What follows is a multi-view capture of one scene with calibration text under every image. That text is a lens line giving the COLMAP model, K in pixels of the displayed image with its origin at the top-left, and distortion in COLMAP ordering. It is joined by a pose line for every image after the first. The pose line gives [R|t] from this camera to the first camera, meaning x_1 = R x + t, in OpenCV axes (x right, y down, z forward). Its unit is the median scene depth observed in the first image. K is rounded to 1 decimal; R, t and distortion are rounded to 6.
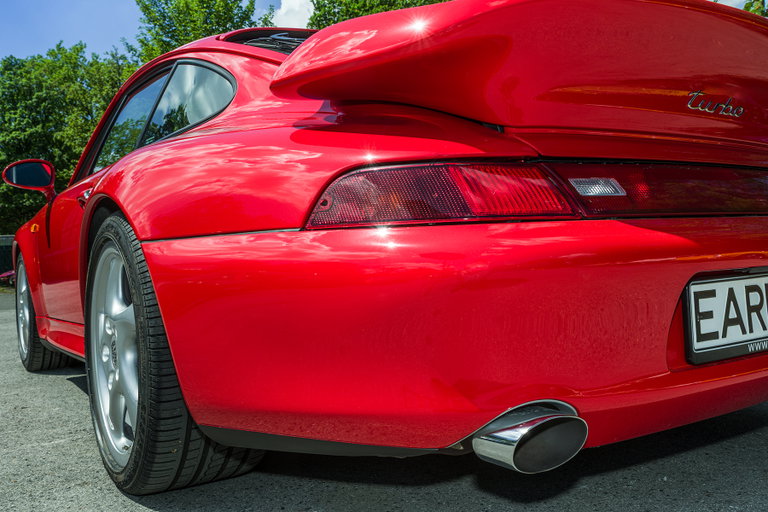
lens RADIAL K [[722.6, 0, 384.0], [0, 722.6, 256.0], [0, 0, 1]] dist [0.007456, 0.009447]
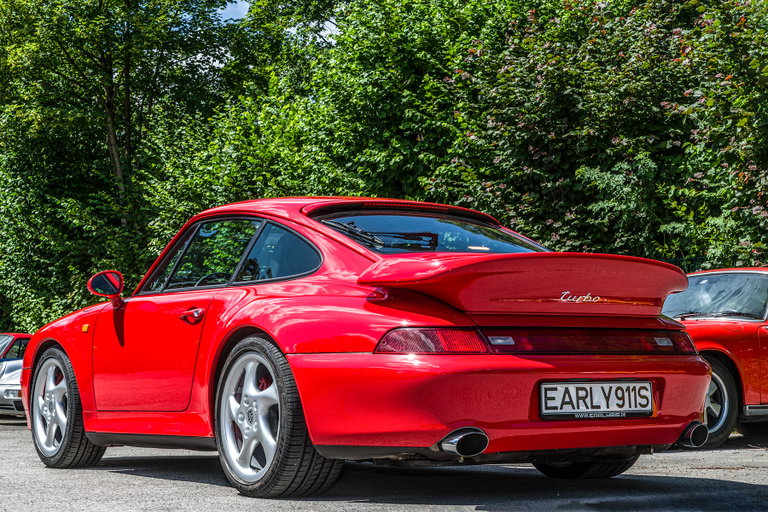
lens RADIAL K [[1495.2, 0, 384.0], [0, 1495.2, 256.0], [0, 0, 1]] dist [0.010192, -0.065934]
pose [[0.996608, 0.029101, -0.076978, 0.267786], [-0.036385, 0.994815, -0.094971, 0.099788], [0.073815, 0.097450, 0.992499, -3.634912]]
